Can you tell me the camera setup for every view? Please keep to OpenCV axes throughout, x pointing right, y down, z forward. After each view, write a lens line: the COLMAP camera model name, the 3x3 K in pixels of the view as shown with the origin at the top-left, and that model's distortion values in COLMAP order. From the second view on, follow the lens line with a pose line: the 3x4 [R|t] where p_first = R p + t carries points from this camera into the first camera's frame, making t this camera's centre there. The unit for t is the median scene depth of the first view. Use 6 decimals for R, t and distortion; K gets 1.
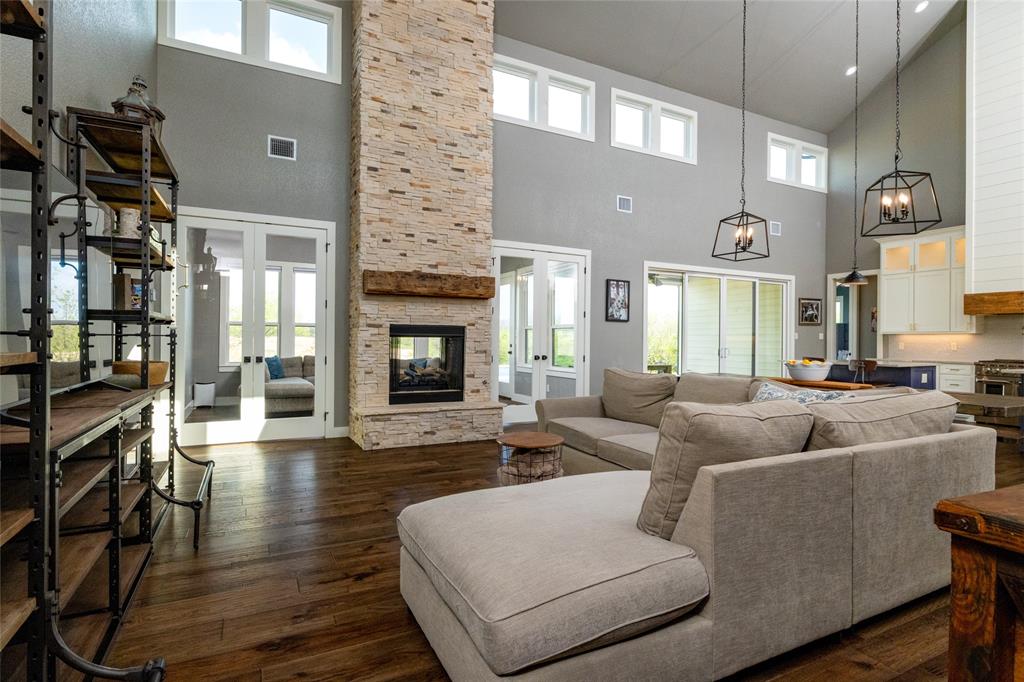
lens RADIAL K [[577.7, 0, 512.0], [0, 577.7, 341.0], [0, 0, 1]] dist [0.002742, -0.000304]
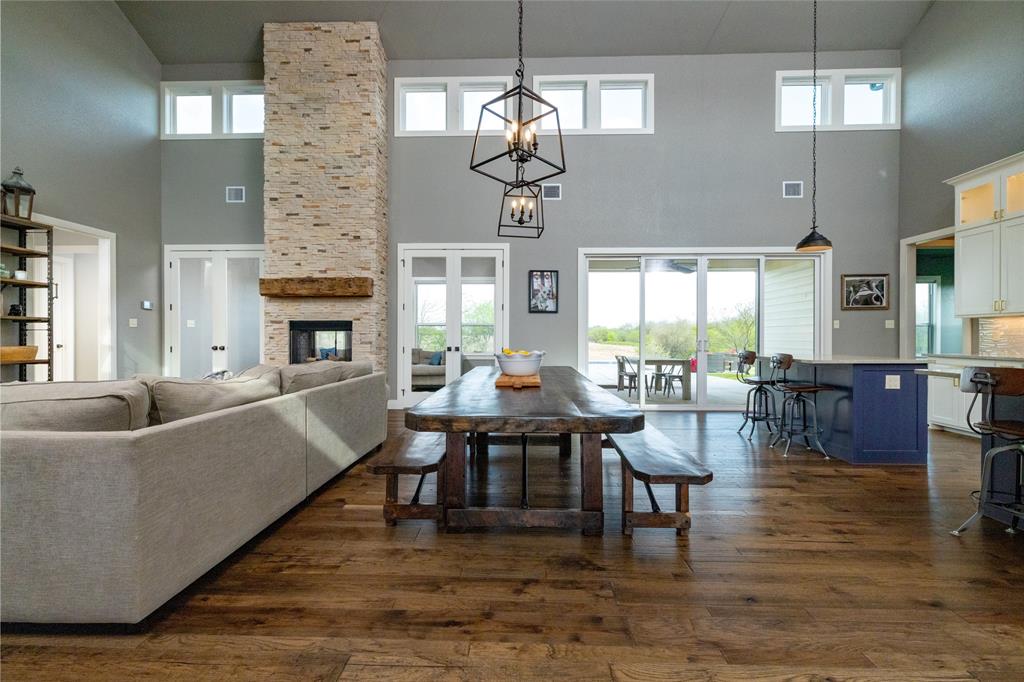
lens RADIAL K [[457.5, 0, 515.6], [0, 457.5, 336.6], [0, 0, 1]] dist [-0.000627, 0.000325]
pose [[0.848729, -0.004212, -0.528811, 0.670194], [0.005568, 0.999984, 0.000972, 0.006848], [0.528799, -0.003770, 0.848739, 0.381144]]
